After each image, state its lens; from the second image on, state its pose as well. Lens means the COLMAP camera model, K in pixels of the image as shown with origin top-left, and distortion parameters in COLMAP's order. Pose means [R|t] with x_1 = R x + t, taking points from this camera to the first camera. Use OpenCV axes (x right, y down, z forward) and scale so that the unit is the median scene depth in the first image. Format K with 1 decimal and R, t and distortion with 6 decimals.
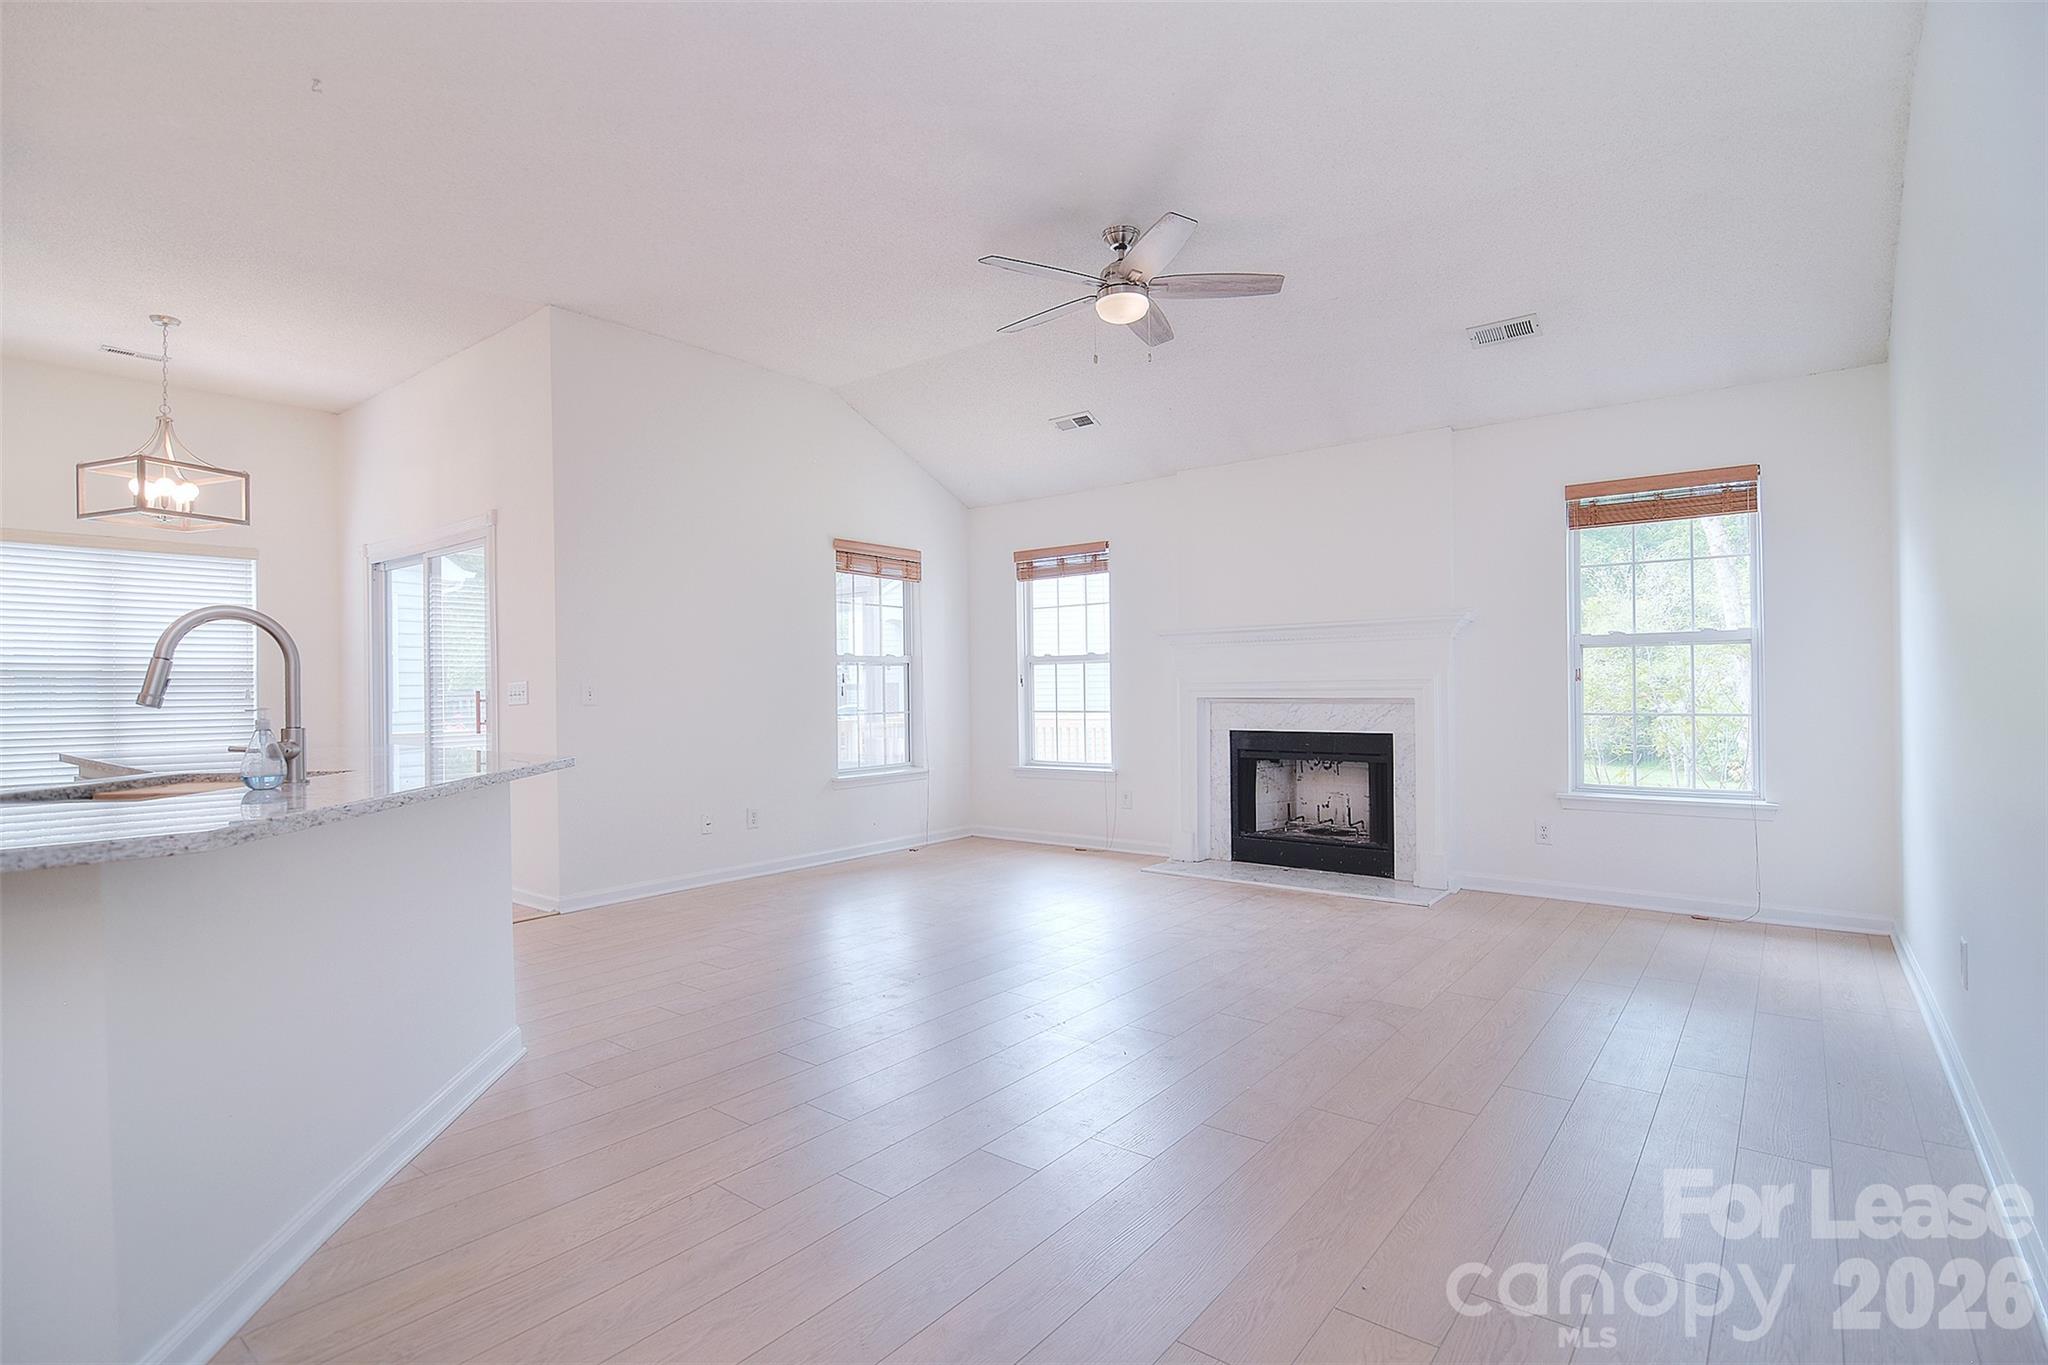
lens RADIAL K [[989.6, 0, 1037.7], [0, 989.6, 677.5], [0, 0, 1]] dist [-0.017578, -0.000097]
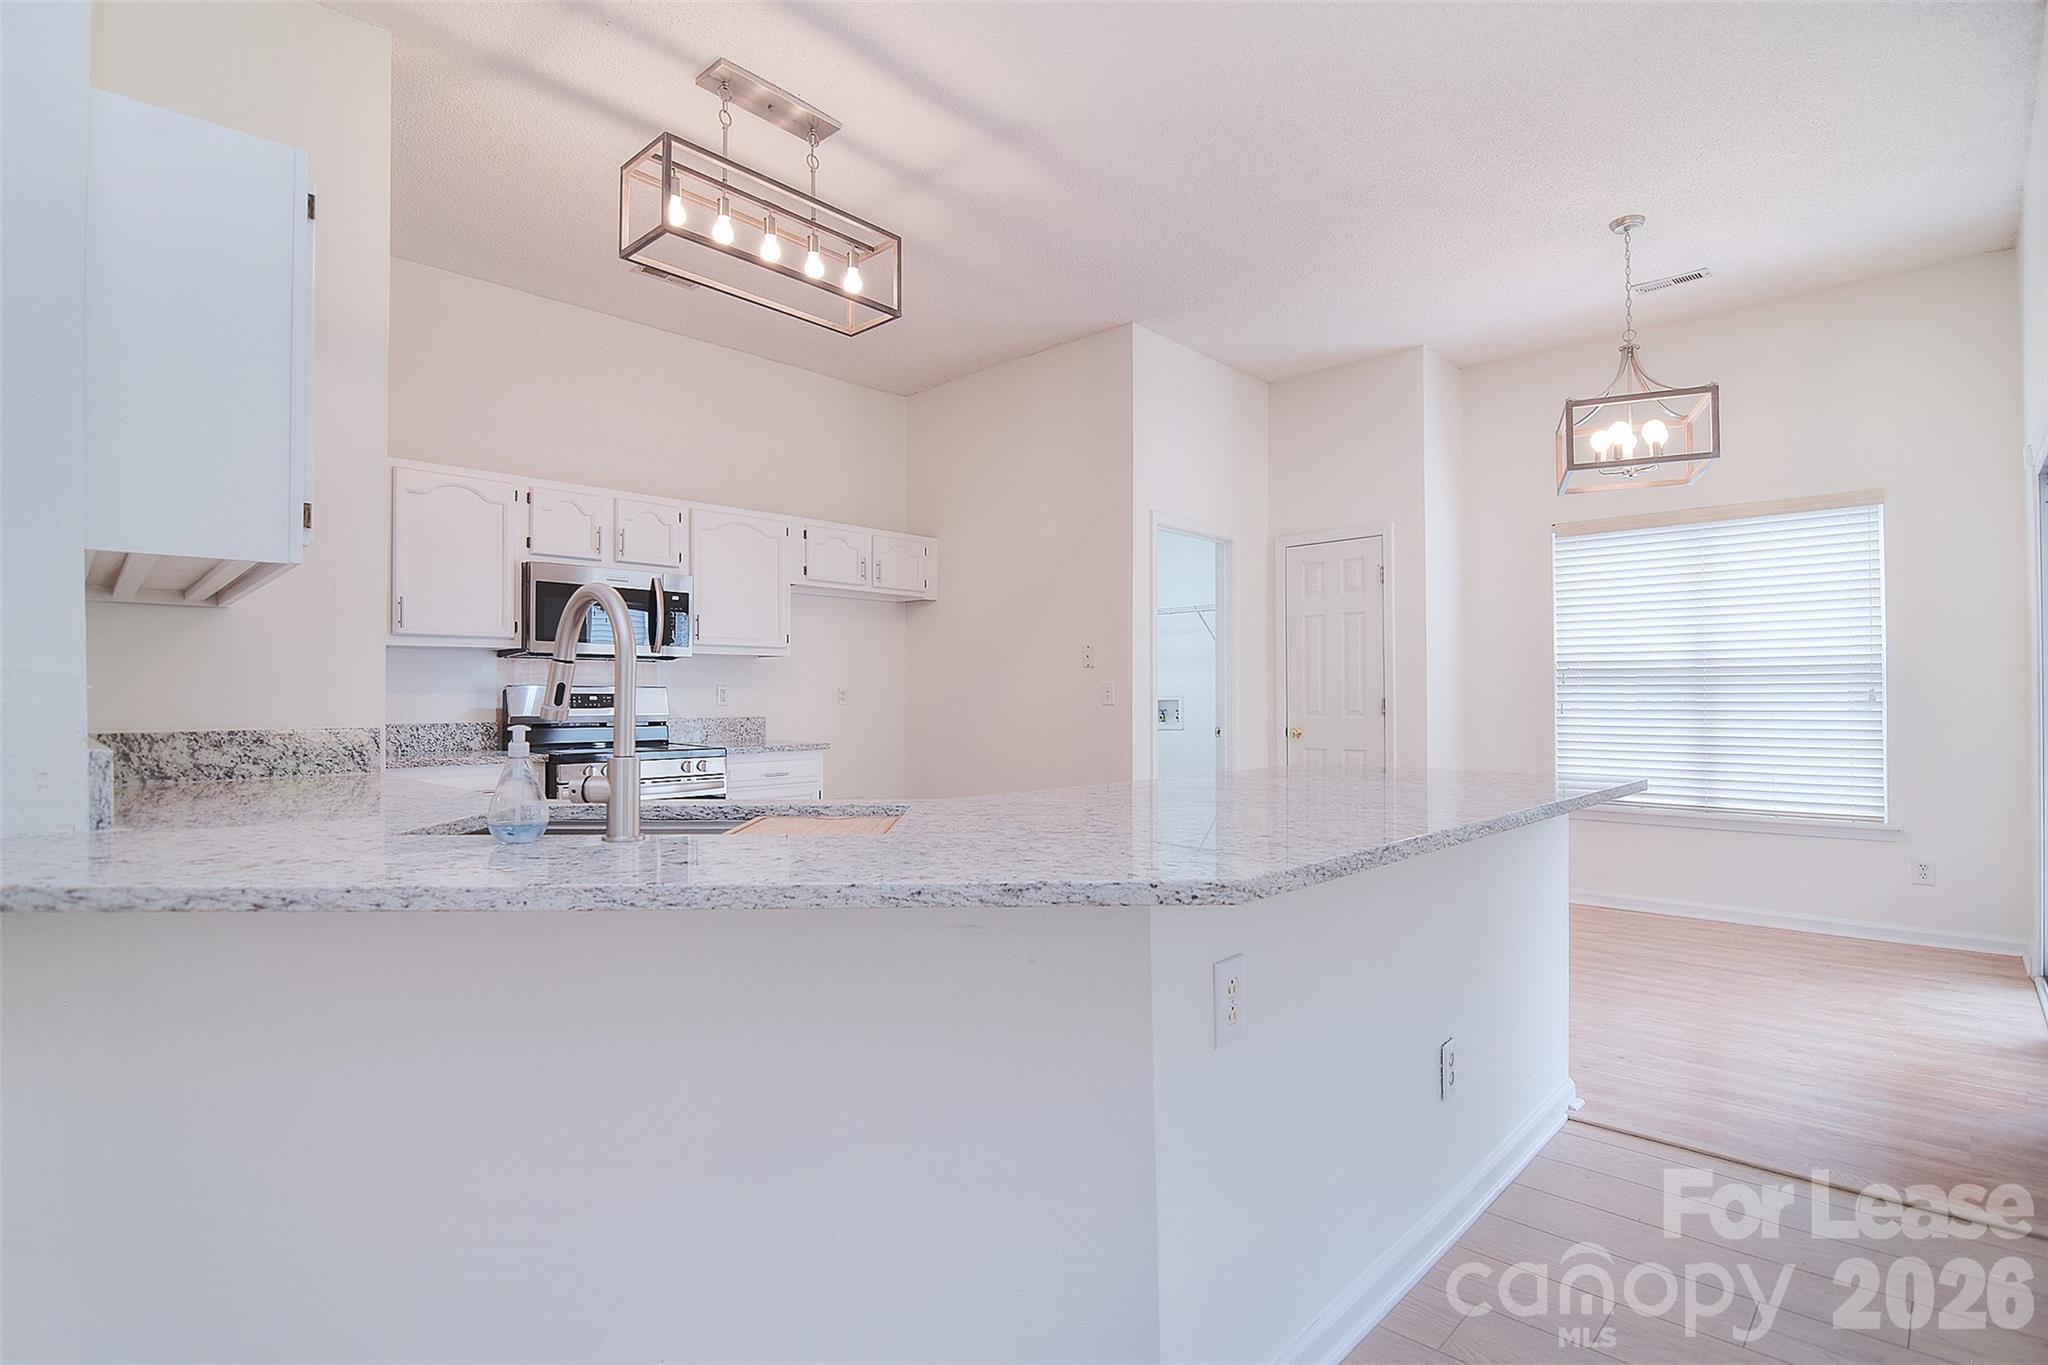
lens RADIAL K [[989.6, 0, 1030.0], [0, 989.6, 678.6], [0, 0, 1]] dist [-0.017578, -0.000097]
pose [[-0.114649, -0.008443, -0.993370, -0.033831], [0.012811, 0.999868, -0.009977, 0.004085], [0.993323, -0.013870, -0.114526, 0.475014]]
